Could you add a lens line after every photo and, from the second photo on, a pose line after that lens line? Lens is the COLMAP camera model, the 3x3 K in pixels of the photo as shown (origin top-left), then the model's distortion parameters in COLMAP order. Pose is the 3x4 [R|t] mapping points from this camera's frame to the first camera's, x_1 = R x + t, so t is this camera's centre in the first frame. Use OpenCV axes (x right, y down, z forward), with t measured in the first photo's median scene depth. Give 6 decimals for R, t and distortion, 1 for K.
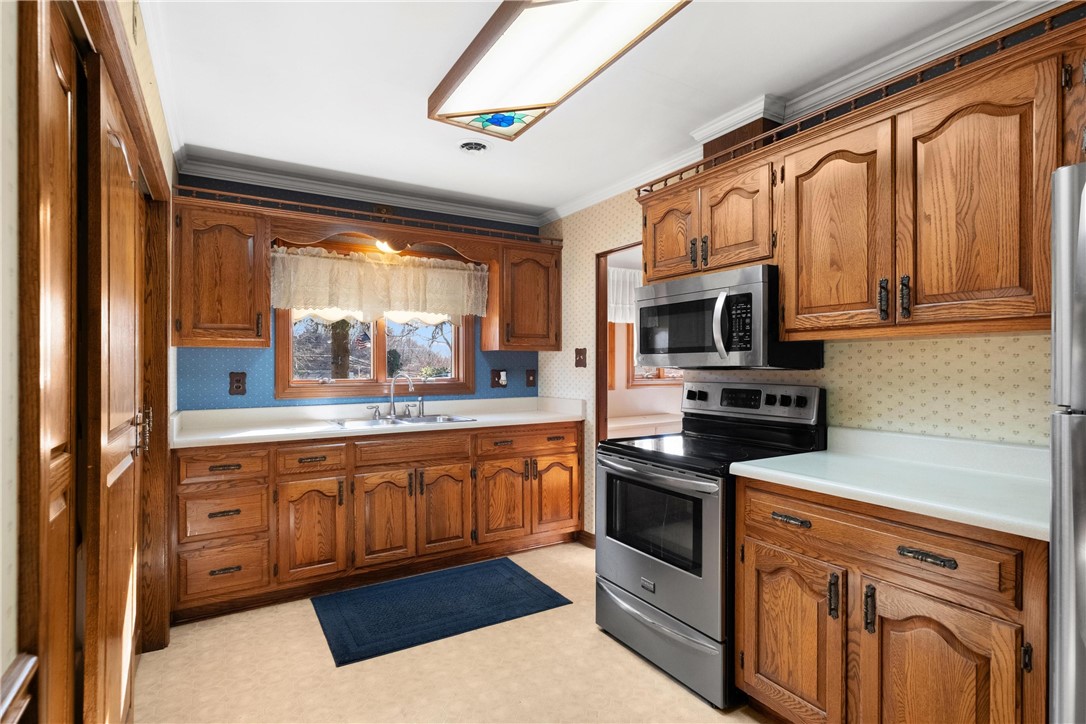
lens RADIAL K [[539.6, 0, 547.7], [0, 539.6, 368.2], [0, 0, 1]] dist [-0.002381, -0.000578]
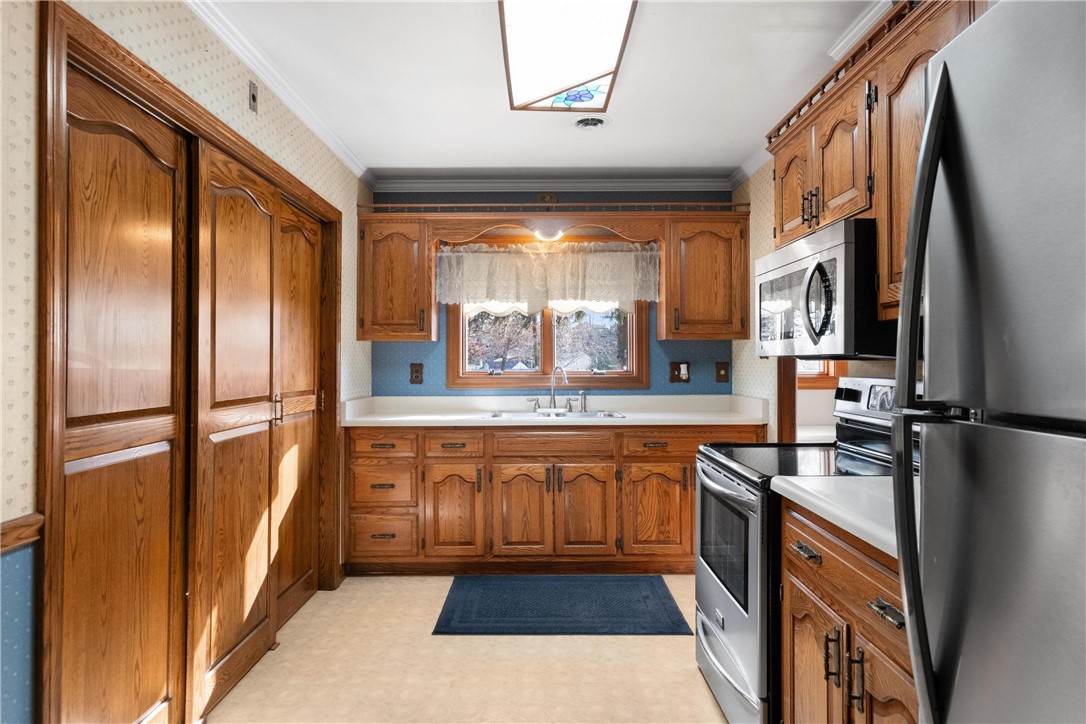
lens RADIAL K [[637.5, 0, 542.9], [0, 637.5, 356.8], [0, 0, 1]] dist [-0.034667, 0.000497]
pose [[0.855613, -0.003428, -0.517605, 0.308695], [-0.001656, 0.999955, -0.009360, 0.005467], [0.517614, 0.008865, 0.855568, 0.016283]]
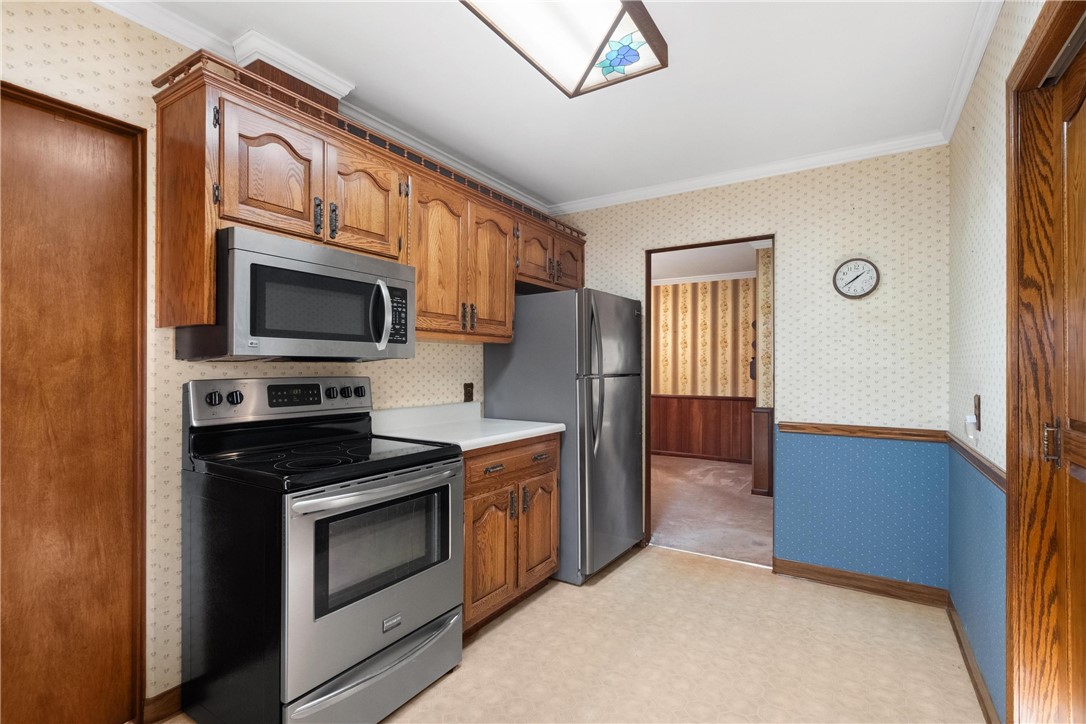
lens RADIAL K [[511.7, 0, 546.4], [0, 511.7, 364.1], [0, 0, 1]] dist [0.001756, 0.000302]
pose [[-0.452472, 0.001635, 0.891777, -0.990574], [-0.002431, 0.999992, -0.003067, 0.015528], [-0.891775, -0.003556, -0.452465, 1.838779]]
